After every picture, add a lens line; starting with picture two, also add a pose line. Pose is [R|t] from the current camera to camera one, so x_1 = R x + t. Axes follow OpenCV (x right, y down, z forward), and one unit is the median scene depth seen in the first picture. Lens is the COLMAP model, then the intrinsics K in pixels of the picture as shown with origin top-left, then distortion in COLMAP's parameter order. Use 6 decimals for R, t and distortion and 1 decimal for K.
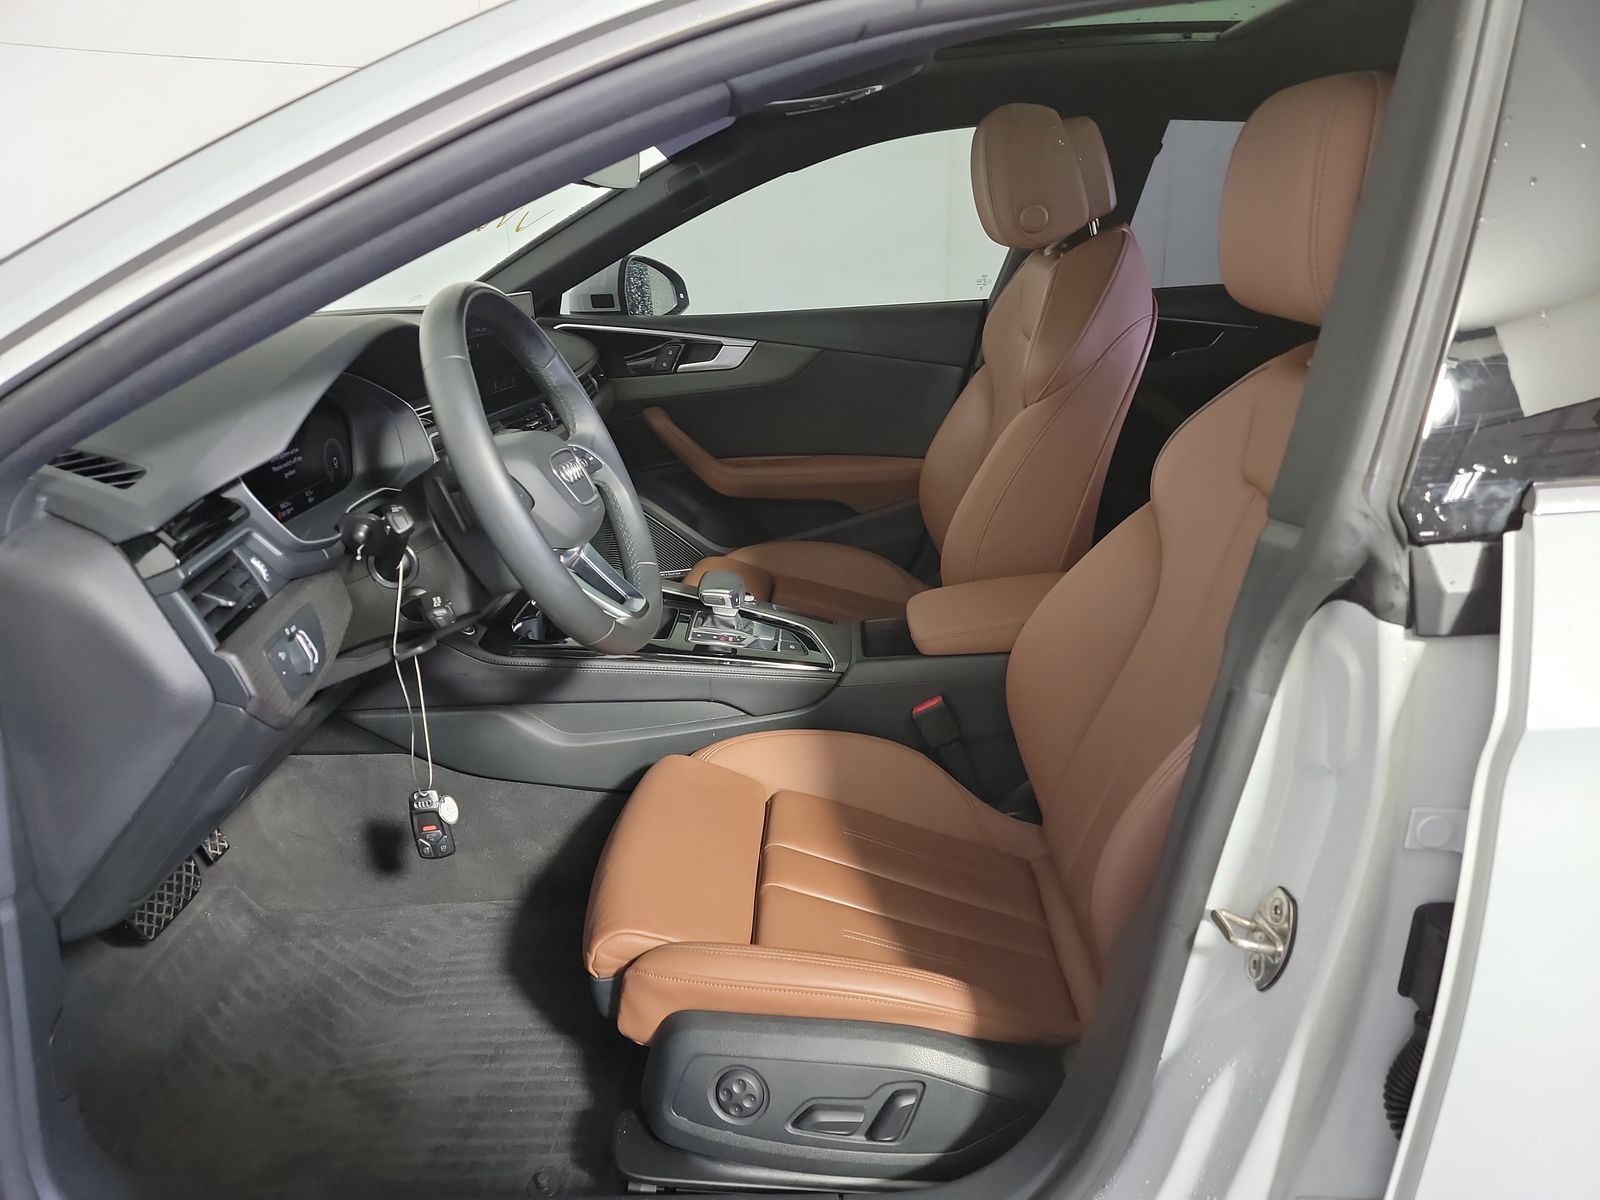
lens RADIAL K [[1155.9, 0, 829.8], [0, 1155.9, 600.7], [0, 0, 1]] dist [0.079142, 0.000114]
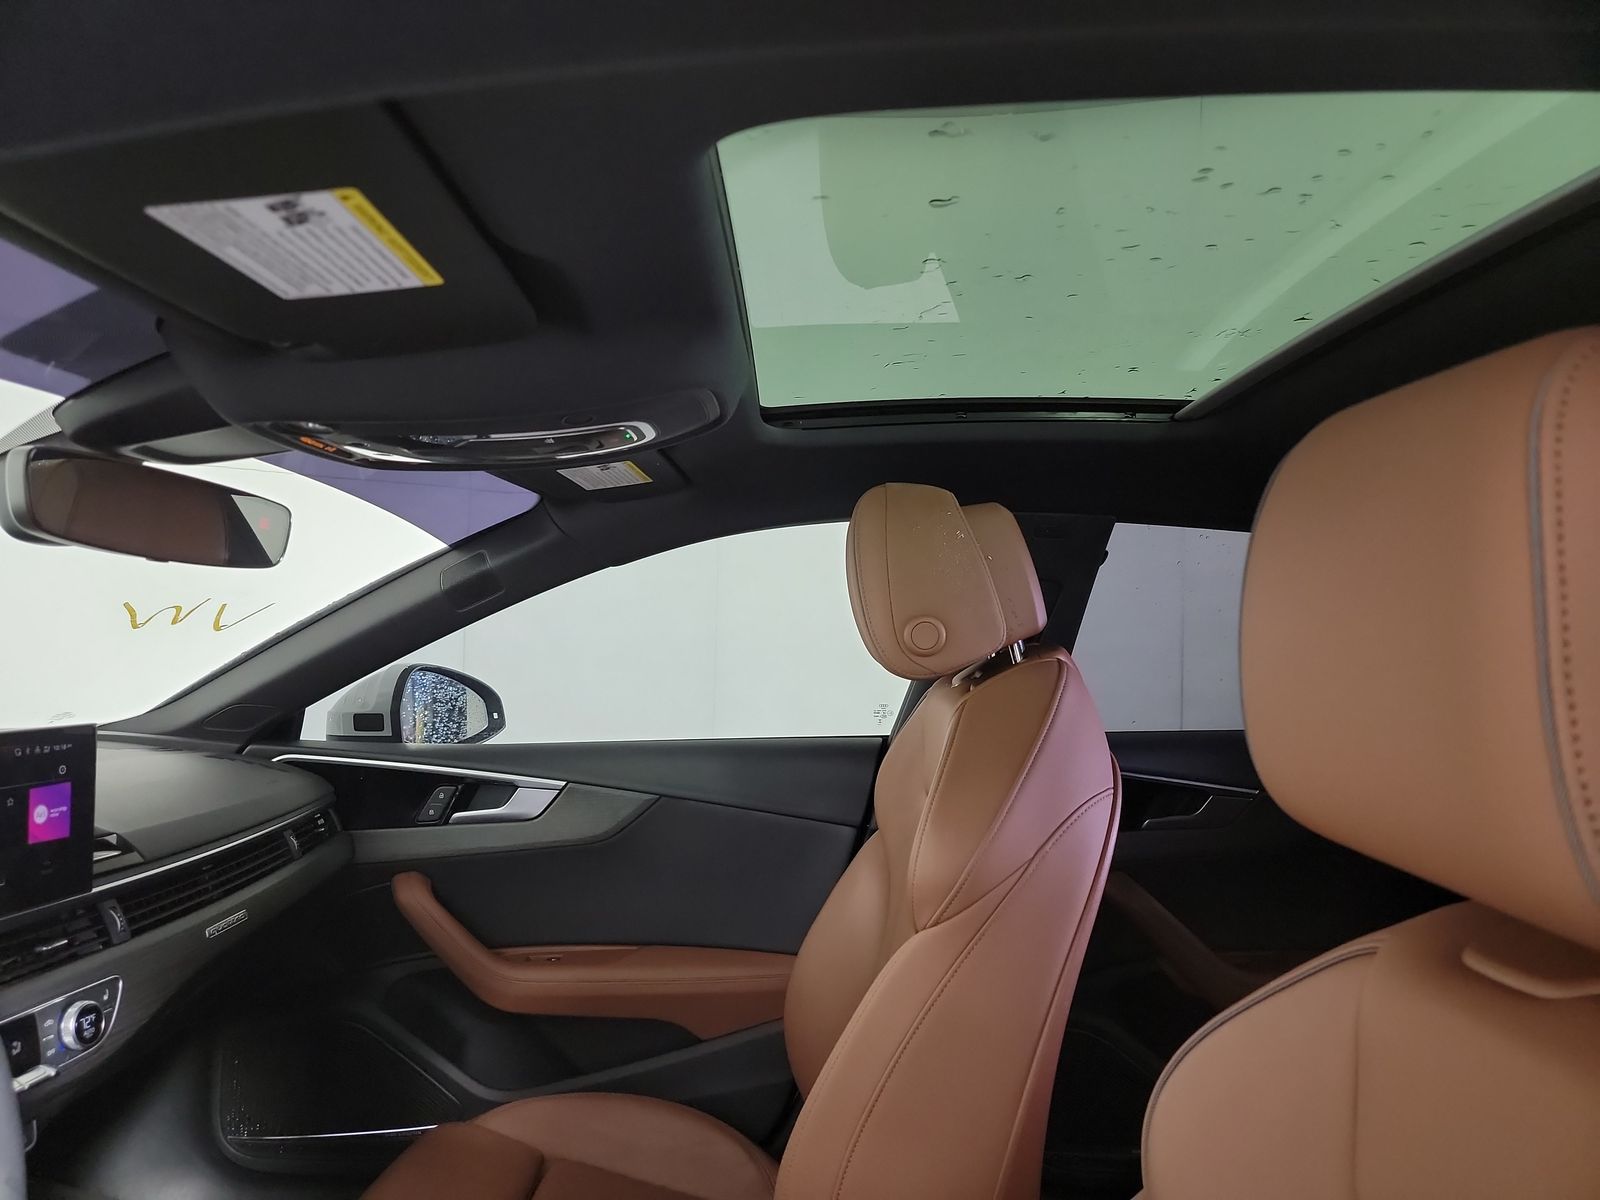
lens RADIAL K [[1099.7, 0, 825.7], [0, 1099.7, 605.0], [0, 0, 1]] dist [0.019191, -0.003972]
pose [[0.999227, 0.035157, 0.017595, 0.085748], [-0.027205, 0.941427, -0.336119, -0.106241], [-0.028381, 0.335380, 0.941655, 0.327981]]
